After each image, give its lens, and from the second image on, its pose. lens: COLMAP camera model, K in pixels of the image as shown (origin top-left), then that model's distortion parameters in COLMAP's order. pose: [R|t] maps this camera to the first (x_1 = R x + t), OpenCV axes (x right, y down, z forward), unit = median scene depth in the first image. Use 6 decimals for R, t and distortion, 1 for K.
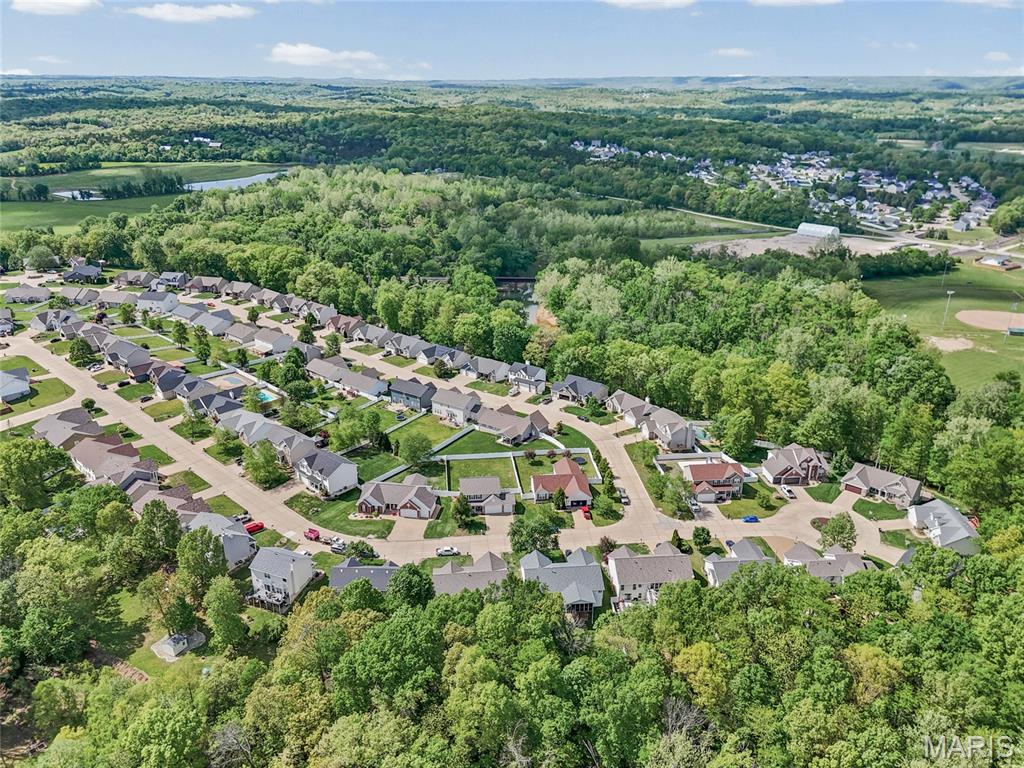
lens RADIAL K [[745.4, 0, 507.9], [0, 745.4, 391.8], [0, 0, 1]] dist [0.066416, -0.062995]
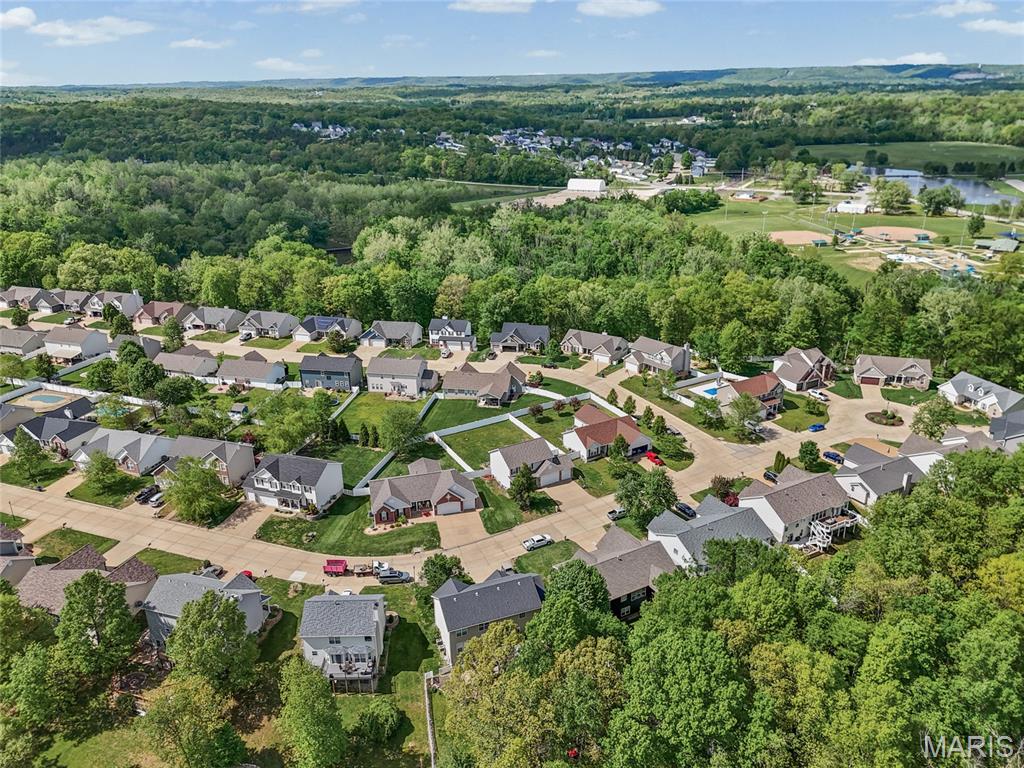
lens RADIAL K [[745.4, 0, 507.9], [0, 745.4, 391.8], [0, 0, 1]] dist [0.066416, -0.062995]
pose [[0.921686, -0.170193, 0.348610, -0.238949], [0.168897, 0.985035, 0.034353, 0.028038], [-0.349240, 0.027216, 0.936638, 0.230487]]
